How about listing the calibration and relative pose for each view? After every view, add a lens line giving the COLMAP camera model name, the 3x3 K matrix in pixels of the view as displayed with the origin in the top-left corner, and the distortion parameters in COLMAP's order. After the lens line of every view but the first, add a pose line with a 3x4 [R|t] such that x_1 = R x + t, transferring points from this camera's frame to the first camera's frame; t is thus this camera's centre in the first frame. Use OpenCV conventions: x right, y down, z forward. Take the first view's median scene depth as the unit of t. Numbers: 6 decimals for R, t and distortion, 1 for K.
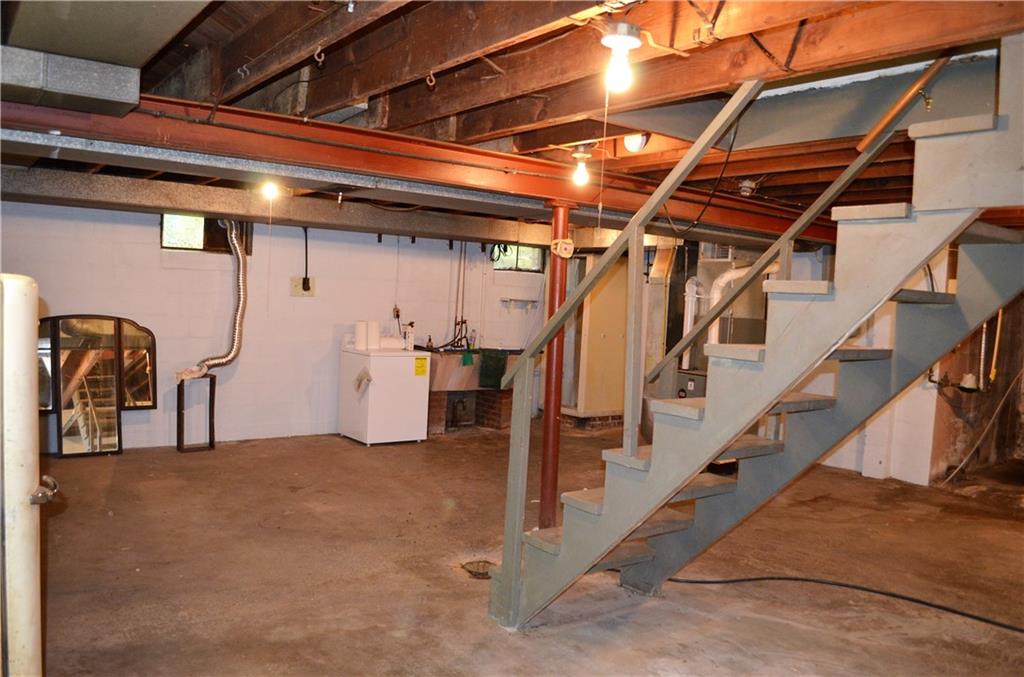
lens RADIAL K [[816.3, 0, 512.0], [0, 816.3, 338.5], [0, 0, 1]] dist [-0.091651, 0.009790]
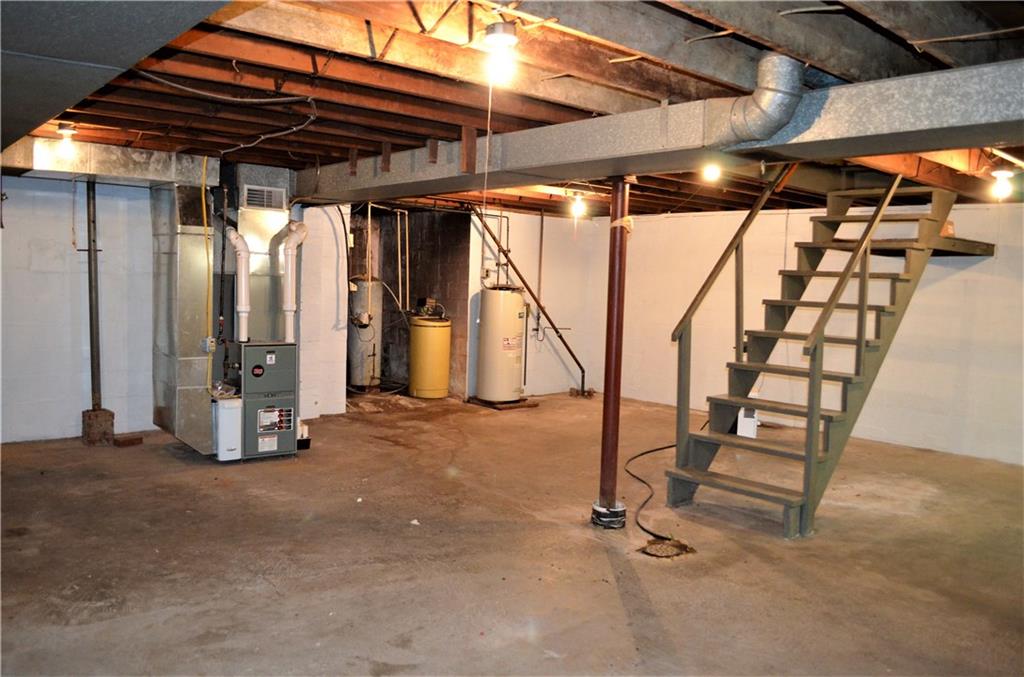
lens RADIAL K [[816.3, 0, 512.0], [0, 816.3, 338.5], [0, 0, 1]] dist [-0.091651, 0.009790]
pose [[-0.087210, -0.123693, 0.988481, -1.112993], [0.012524, 0.992047, 0.125244, -0.115736], [-0.996111, 0.023302, -0.084967, 1.450781]]
